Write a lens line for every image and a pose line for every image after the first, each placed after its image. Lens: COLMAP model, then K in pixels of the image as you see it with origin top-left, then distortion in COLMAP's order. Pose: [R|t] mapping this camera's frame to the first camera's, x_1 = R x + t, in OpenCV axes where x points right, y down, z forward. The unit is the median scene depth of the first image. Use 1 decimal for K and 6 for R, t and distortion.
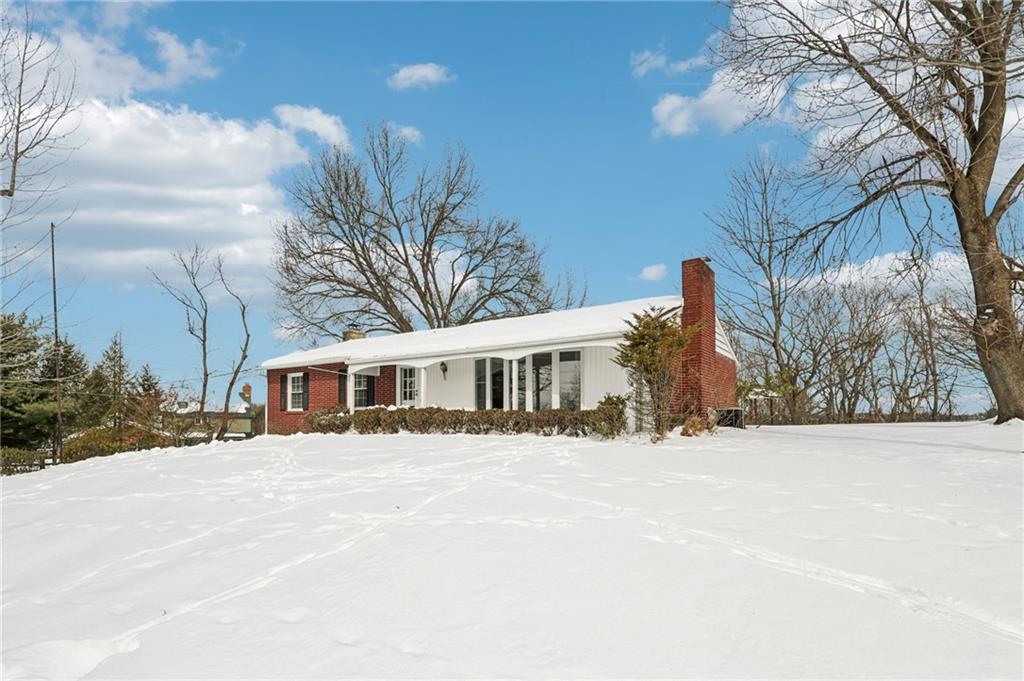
lens RADIAL K [[464.3, 0, 512.0], [0, 464.3, 340.5], [0, 0, 1]] dist [-0.002631, -0.000471]
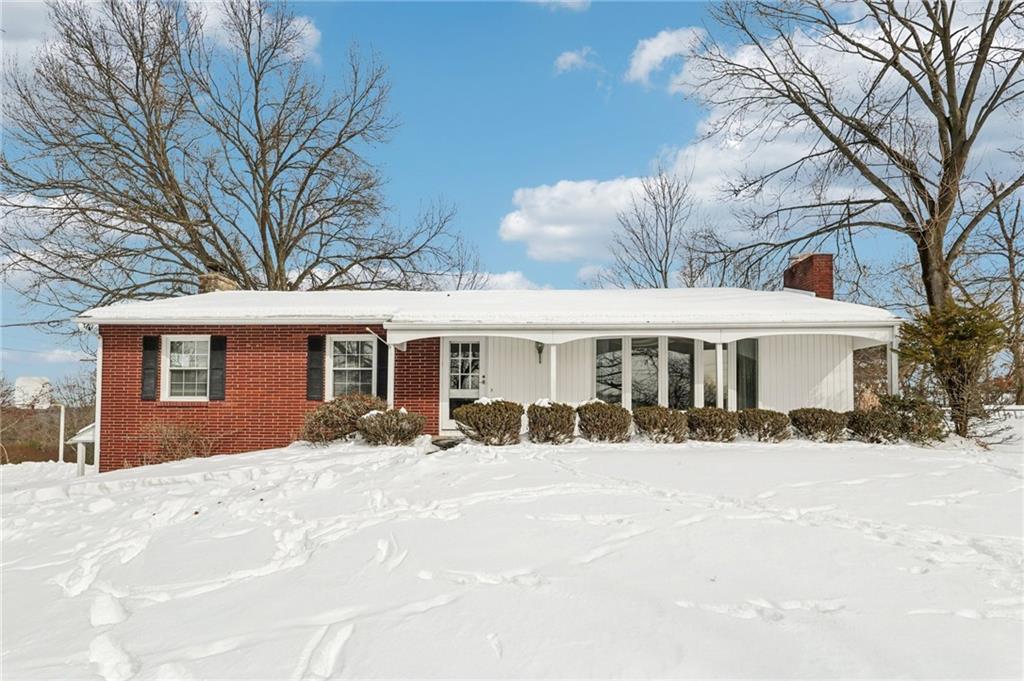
lens RADIAL K [[464.3, 0, 512.0], [0, 464.3, 340.5], [0, 0, 1]] dist [-0.002631, -0.000471]
pose [[0.871143, 0.085013, 0.483615, -0.485368], [-0.092625, 0.995667, -0.008177, 0.055310], [-0.482215, -0.037672, 0.875243, 0.380467]]
